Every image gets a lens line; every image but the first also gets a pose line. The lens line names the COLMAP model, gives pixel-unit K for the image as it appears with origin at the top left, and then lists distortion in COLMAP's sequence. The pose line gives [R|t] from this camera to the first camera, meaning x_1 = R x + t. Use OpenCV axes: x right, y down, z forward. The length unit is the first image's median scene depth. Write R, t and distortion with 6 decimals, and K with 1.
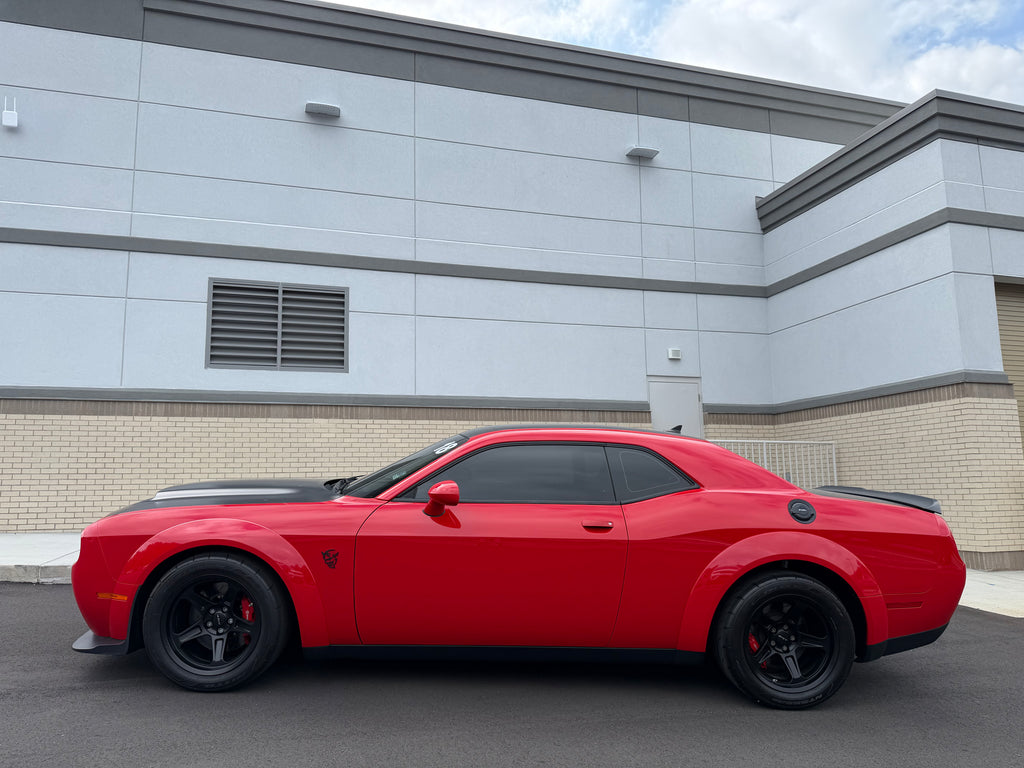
lens RADIAL K [[714.3, 0, 510.7], [0, 714.3, 388.9], [0, 0, 1]] dist [0.135531, -0.190044]
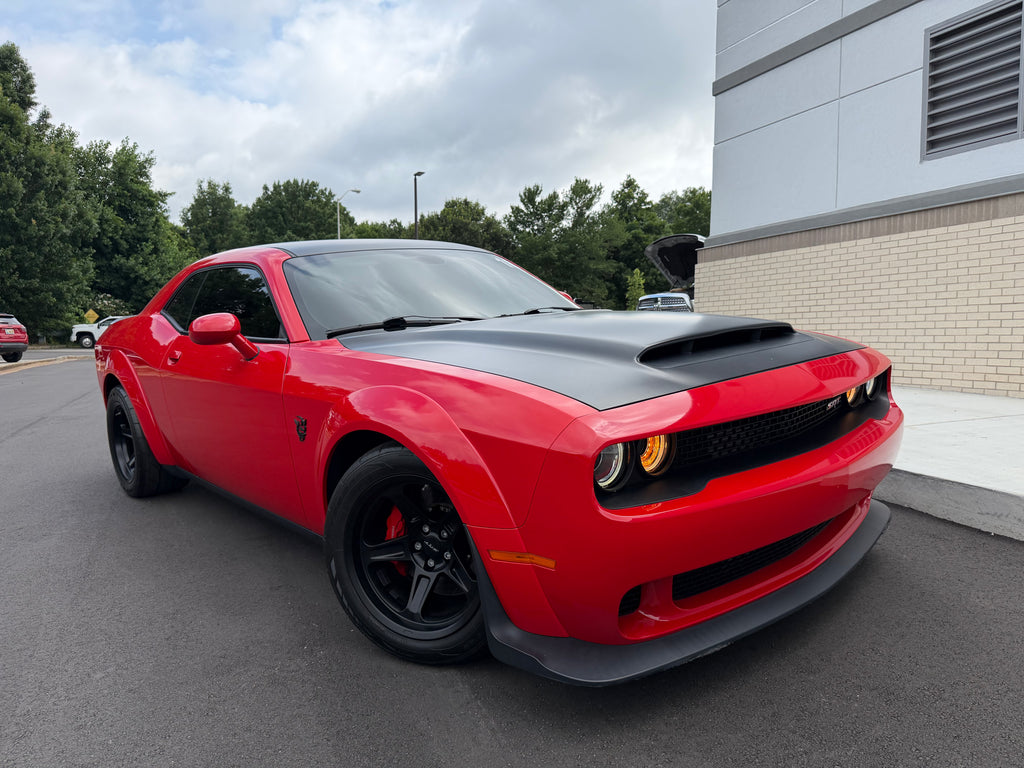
lens RADIAL K [[723.4, 0, 512.0], [0, 723.4, 384.0], [0, 0, 1]] dist [0.102035, -0.118529]
pose [[0.130474, 0.072137, -0.988824, 0.258050], [0.134829, 0.986793, 0.089779, 0.065625], [0.982241, -0.145036, 0.119024, 0.466973]]
